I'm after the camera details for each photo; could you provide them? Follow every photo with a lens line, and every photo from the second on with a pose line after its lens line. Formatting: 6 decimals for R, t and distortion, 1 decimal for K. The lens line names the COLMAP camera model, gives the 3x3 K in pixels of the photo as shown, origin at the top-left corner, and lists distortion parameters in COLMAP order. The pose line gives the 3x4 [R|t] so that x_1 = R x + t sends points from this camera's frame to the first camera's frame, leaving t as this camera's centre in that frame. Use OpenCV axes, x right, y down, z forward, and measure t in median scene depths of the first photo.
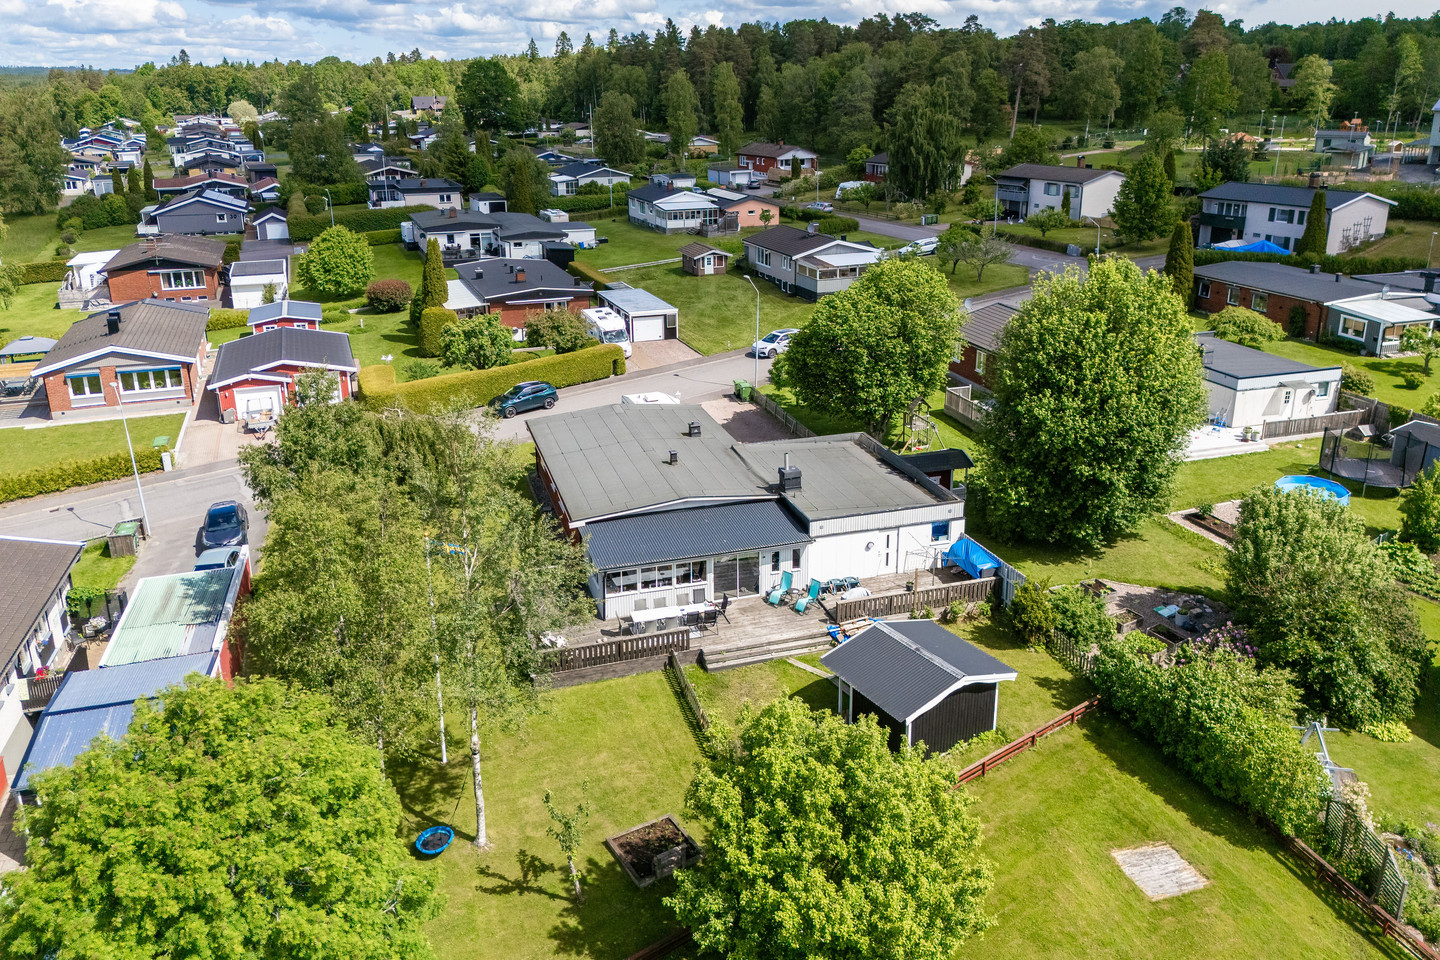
lens RADIAL K [[1071.8, 0, 721.3], [0, 1071.8, 407.6], [0, 0, 1]] dist [0.059418, -0.052440]
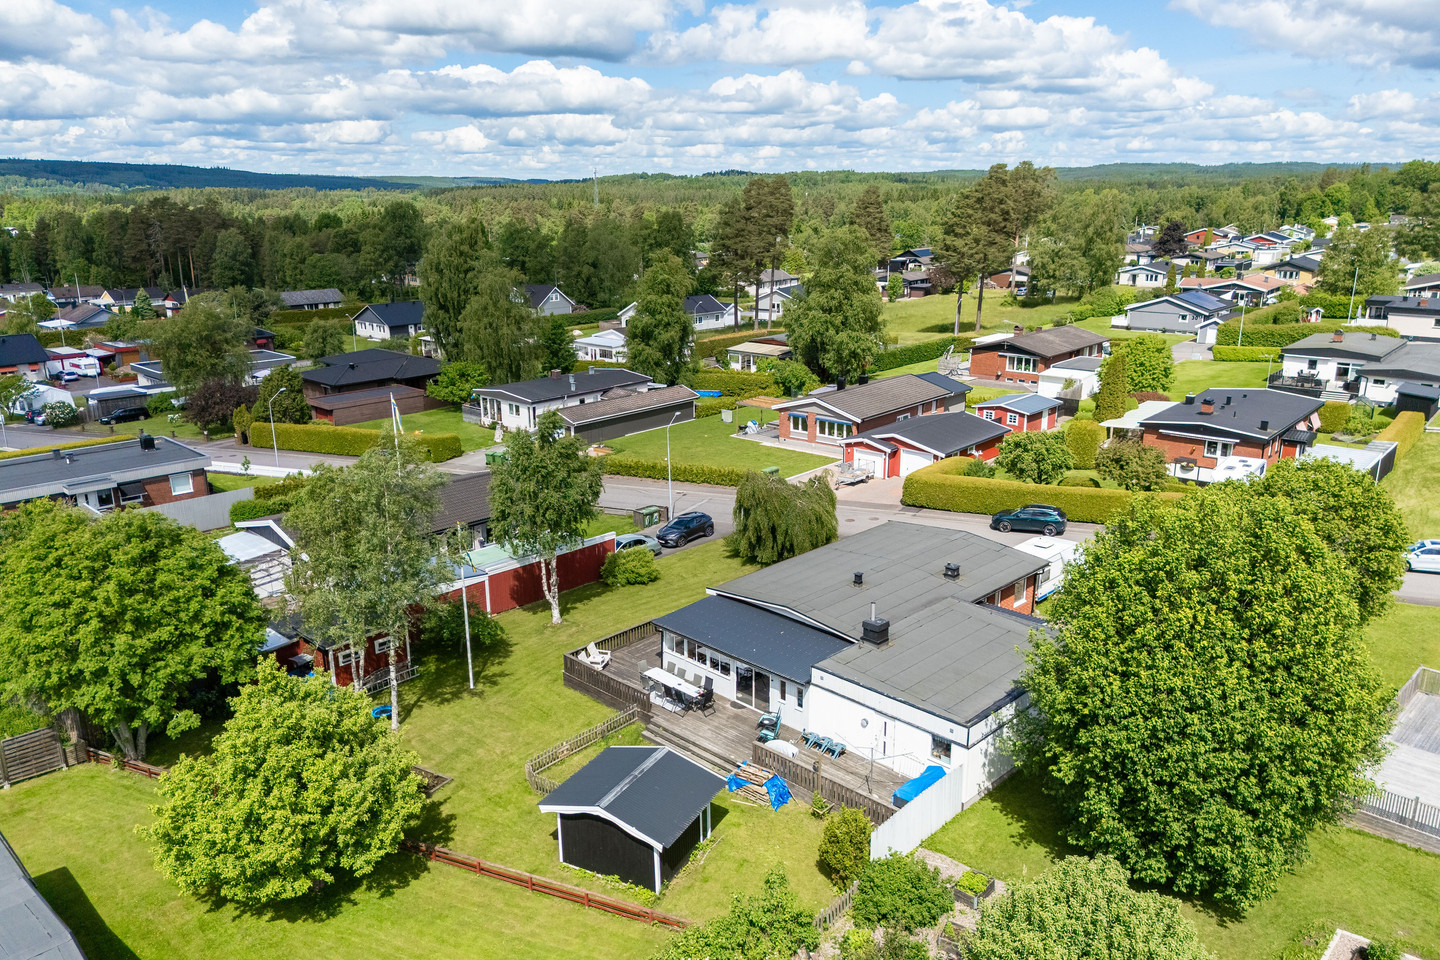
lens RADIAL K [[1058.0, 0, 714.6], [0, 1058.0, 482.6], [0, 0, 1]] dist [0.070800, -0.083307]
pose [[0.475585, 0.238507, -0.846719, 0.599719], [-0.250618, 0.959389, 0.129477, -0.114135], [0.843214, 0.150626, 0.516045, 0.301082]]
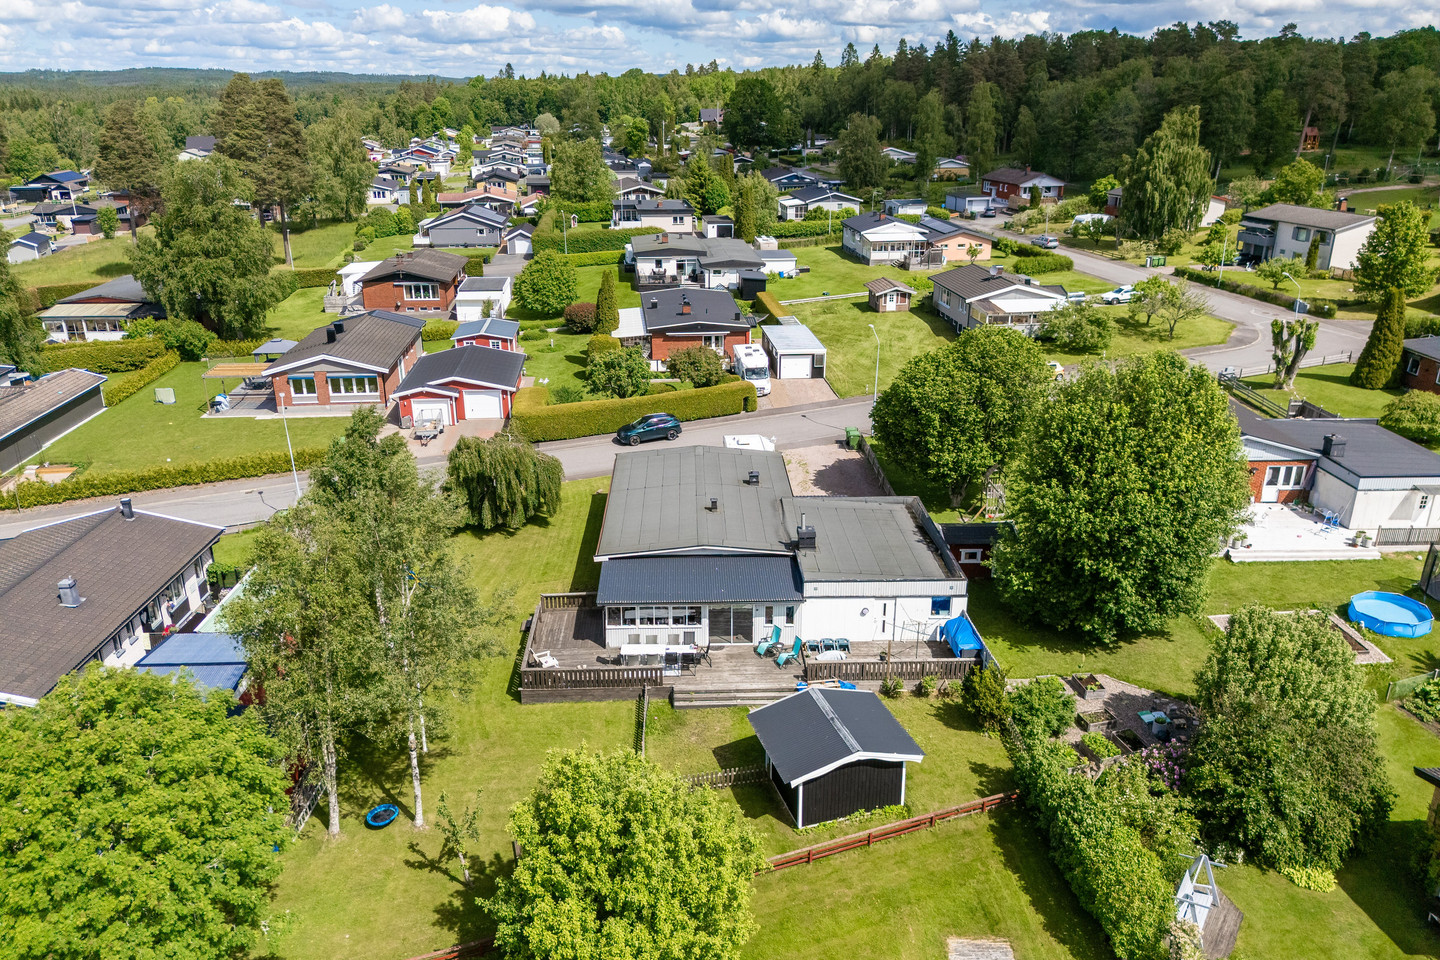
lens RADIAL K [[1058.0, 0, 714.6], [0, 1058.0, 482.6], [0, 0, 1]] dist [0.070800, -0.083307]
pose [[0.962560, 0.096974, -0.253129, 0.186329], [-0.081520, 0.994149, 0.070870, -0.042728], [0.258520, -0.047582, 0.964833, -0.016952]]
